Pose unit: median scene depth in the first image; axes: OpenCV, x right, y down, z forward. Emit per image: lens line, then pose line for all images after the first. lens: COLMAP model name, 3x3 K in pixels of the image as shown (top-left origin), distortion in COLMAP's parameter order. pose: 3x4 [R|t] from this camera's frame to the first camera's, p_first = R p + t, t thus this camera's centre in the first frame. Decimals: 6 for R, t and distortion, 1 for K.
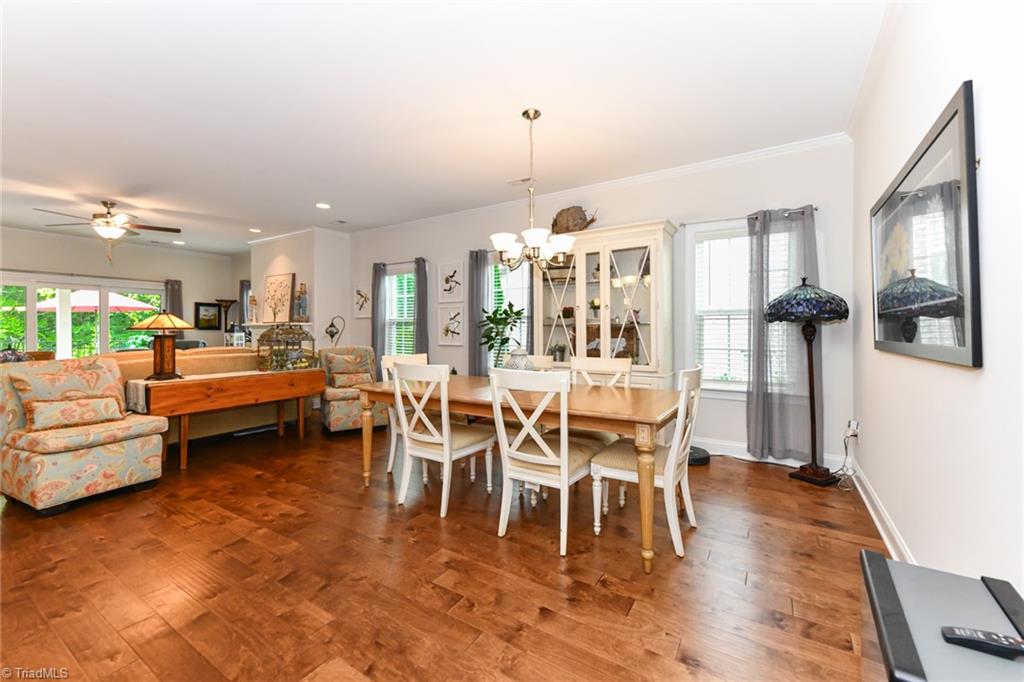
lens RADIAL K [[411.2, 0, 512.3], [0, 411.2, 335.9], [0, 0, 1]] dist [-0.000209, -0.000025]
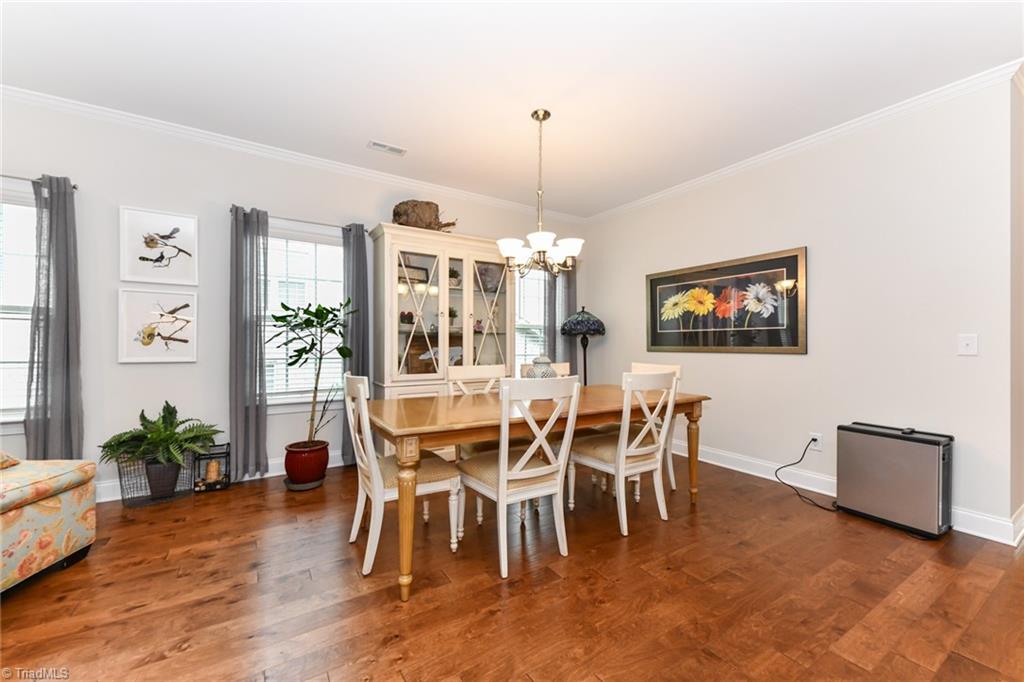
lens RADIAL K [[413.7, 0, 516.8], [0, 413.7, 344.5], [0, 0, 1]] dist [0.002026, 0.000108]
pose [[0.420553, 0.007058, 0.907241, -0.823110], [0.003606, 0.999949, -0.009451, 0.012071], [-0.907261, 0.007246, 0.420506, 0.612434]]
